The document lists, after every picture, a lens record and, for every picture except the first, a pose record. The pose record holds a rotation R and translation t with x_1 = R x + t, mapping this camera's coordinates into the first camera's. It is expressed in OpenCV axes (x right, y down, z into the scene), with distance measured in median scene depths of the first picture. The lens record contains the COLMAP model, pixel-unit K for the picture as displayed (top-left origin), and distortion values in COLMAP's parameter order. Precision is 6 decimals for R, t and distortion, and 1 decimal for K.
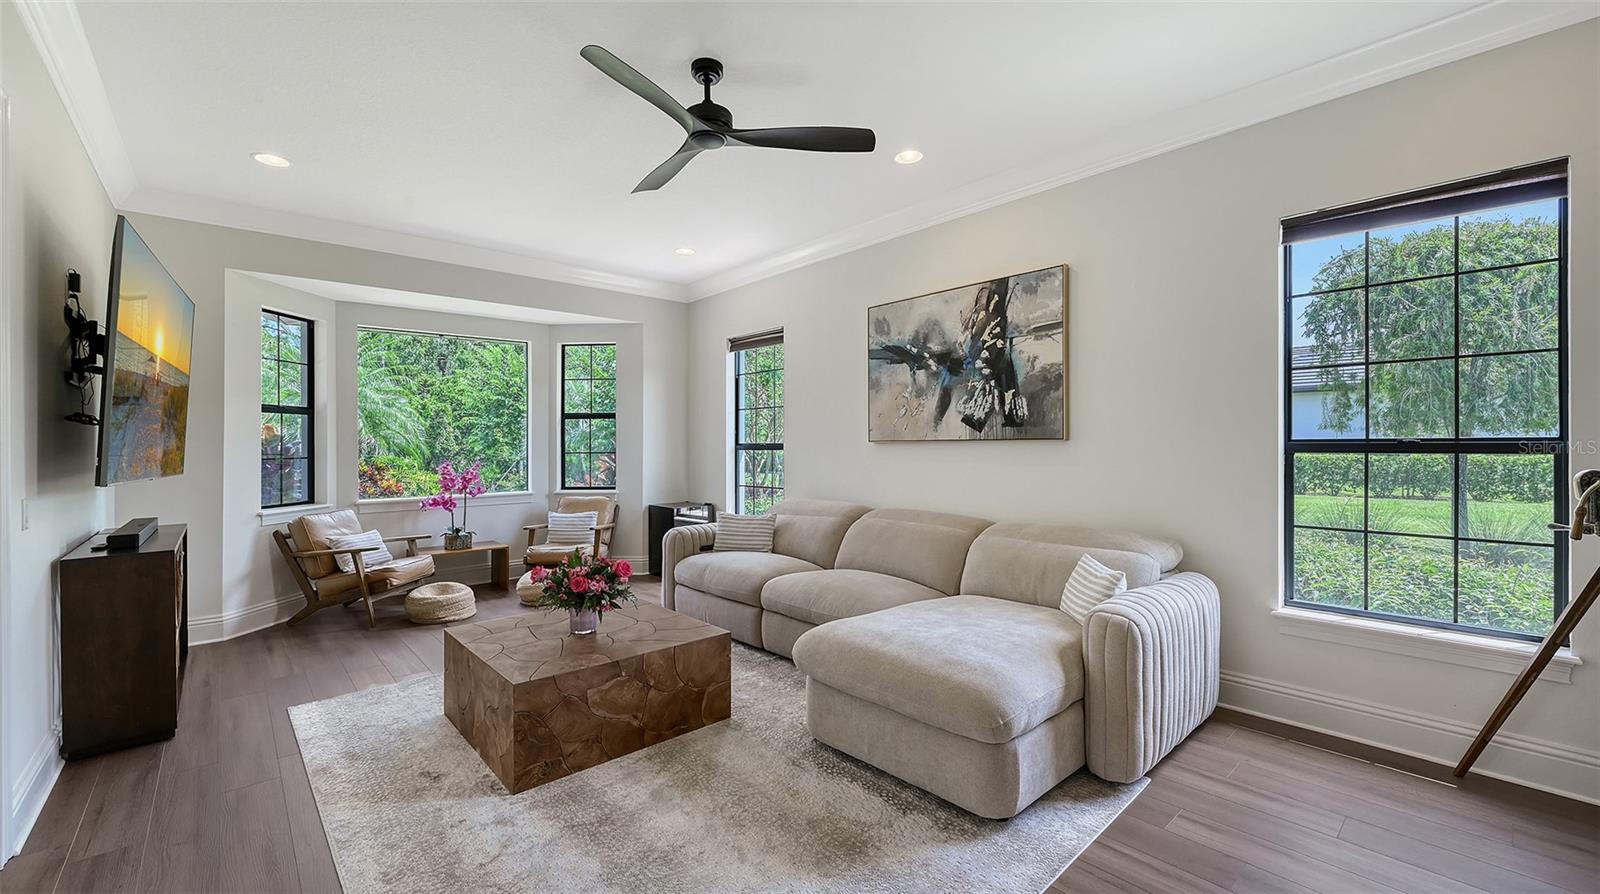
lens RADIAL K [[638.5, 0, 792.4], [0, 638.5, 442.3], [0, 0, 1]] dist [-0.000831, 0.000010]
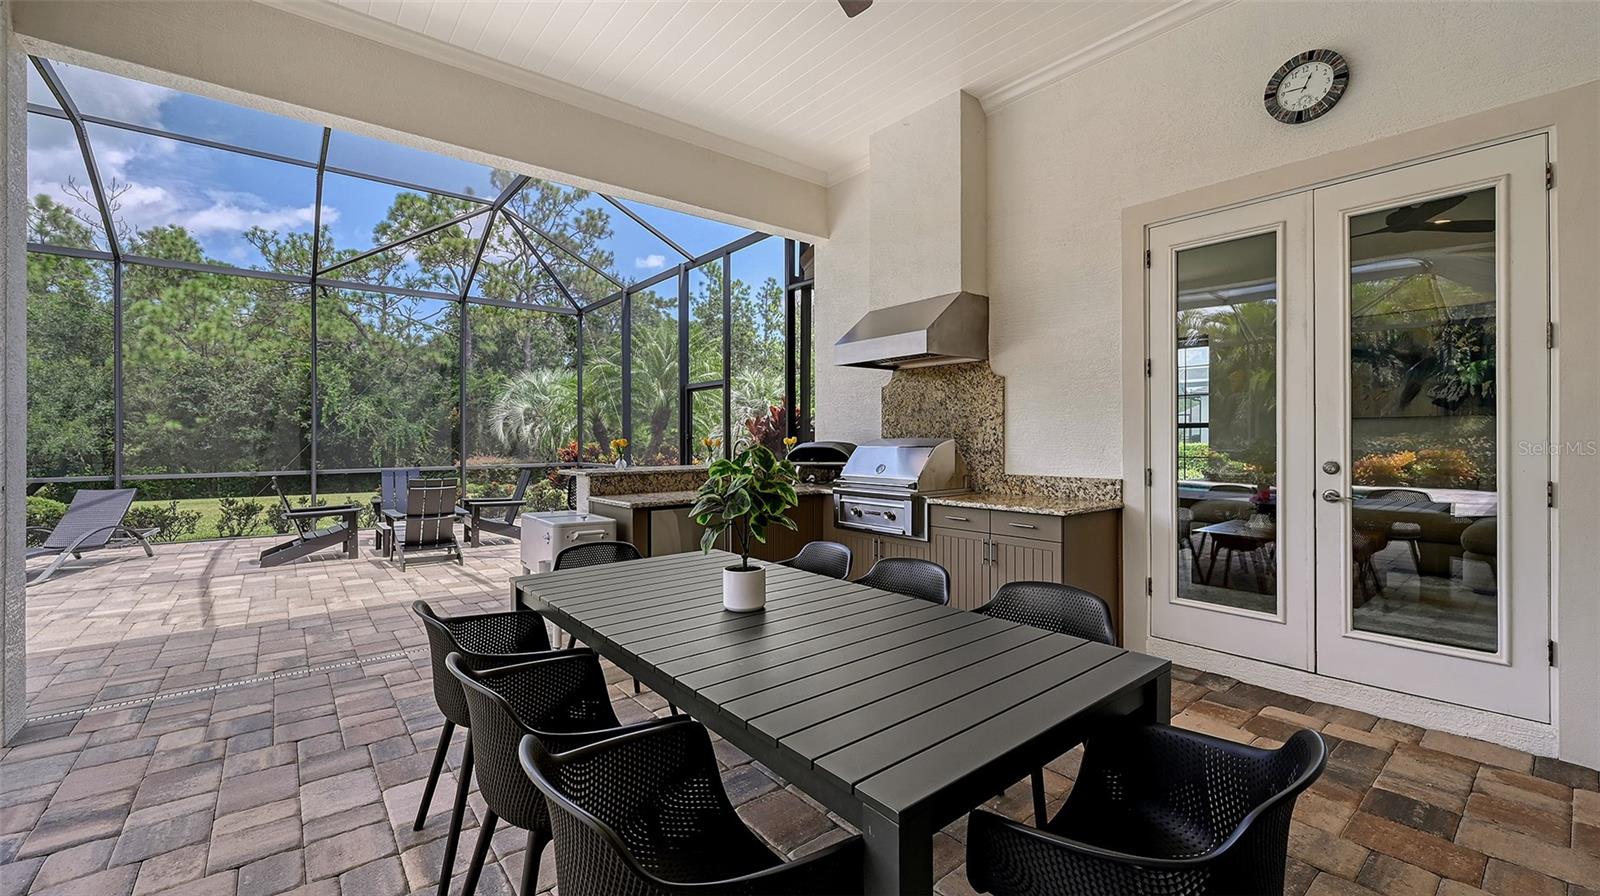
lens RADIAL K [[632.9, 0, 781.2], [0, 632.9, 438.2], [0, 0, 1]] dist [-0.000582, -0.000079]
pose [[0.998569, -0.000631, -0.053469, -0.865213], [0.000616, 1.000000, -0.000308, 0.034529], [0.053470, 0.000275, 0.998569, -0.378230]]
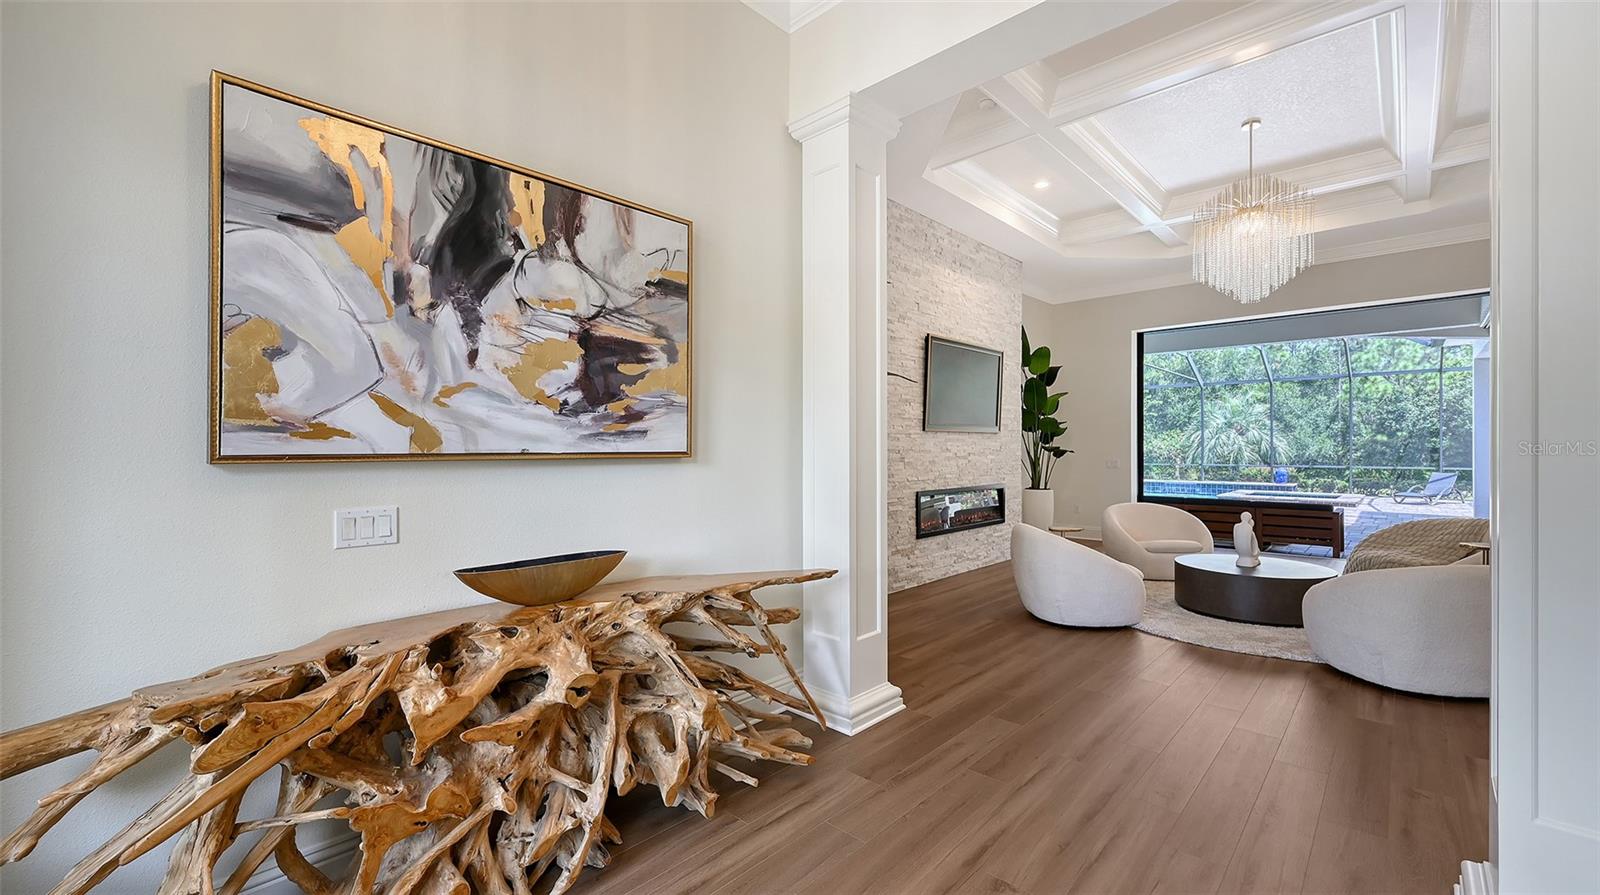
lens RADIAL K [[653.0, 0, 800.0], [0, 653.0, 447.5], [0, 0, 1]] dist [-0.011254, 0.000045]
pose [[0.093433, 0.004017, -0.995617, 0.521483], [0.003195, 0.999986, 0.004335, -0.010755], [0.995620, -0.003586, 0.093419, -2.553855]]
